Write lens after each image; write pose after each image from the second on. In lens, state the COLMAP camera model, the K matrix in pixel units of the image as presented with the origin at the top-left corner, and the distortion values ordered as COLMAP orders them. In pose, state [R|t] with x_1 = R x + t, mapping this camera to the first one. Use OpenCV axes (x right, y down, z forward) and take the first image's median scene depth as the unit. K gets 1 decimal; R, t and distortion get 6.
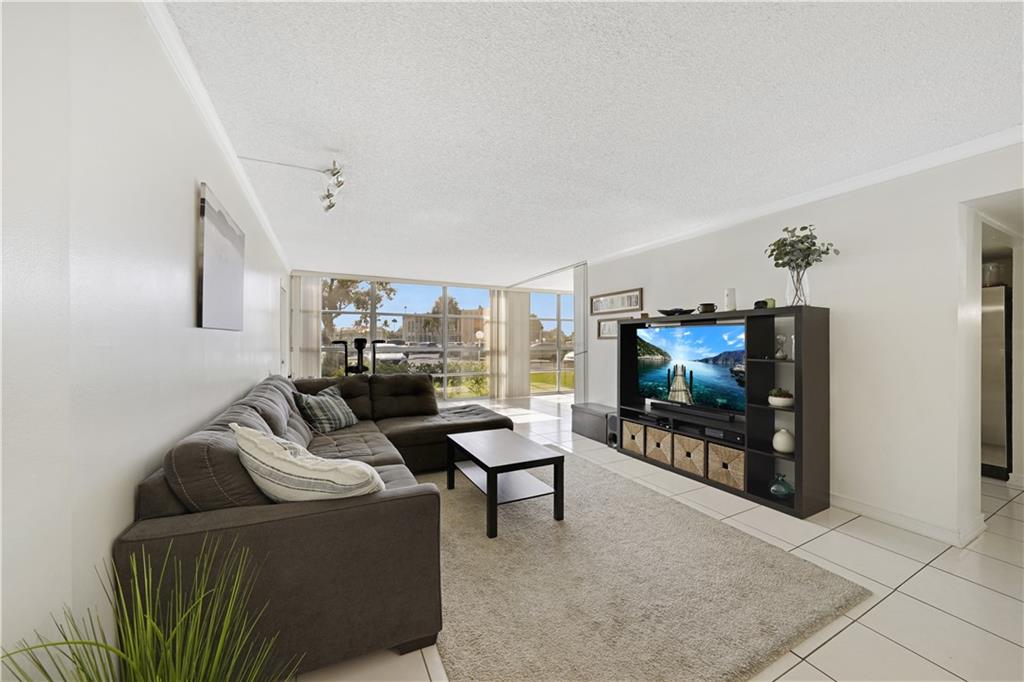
lens RADIAL K [[376.7, 0, 509.6], [0, 376.7, 339.0], [0, 0, 1]] dist [-0.012094, 0.000797]
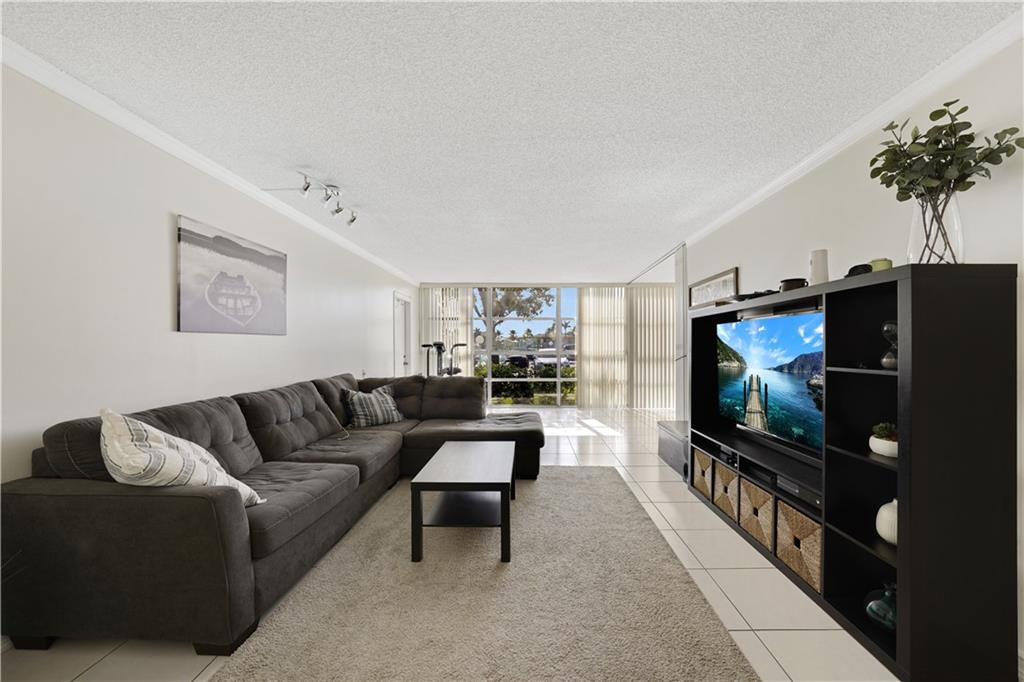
lens RADIAL K [[376.7, 0, 543.9], [0, 376.7, 342.9], [0, 0, 1]] dist [-0.012094, 0.000797]
pose [[0.889061, -0.010506, -0.457669, 0.452564], [0.008404, 0.999943, -0.006630, 0.014609], [0.457712, 0.002048, 0.889098, 0.250725]]
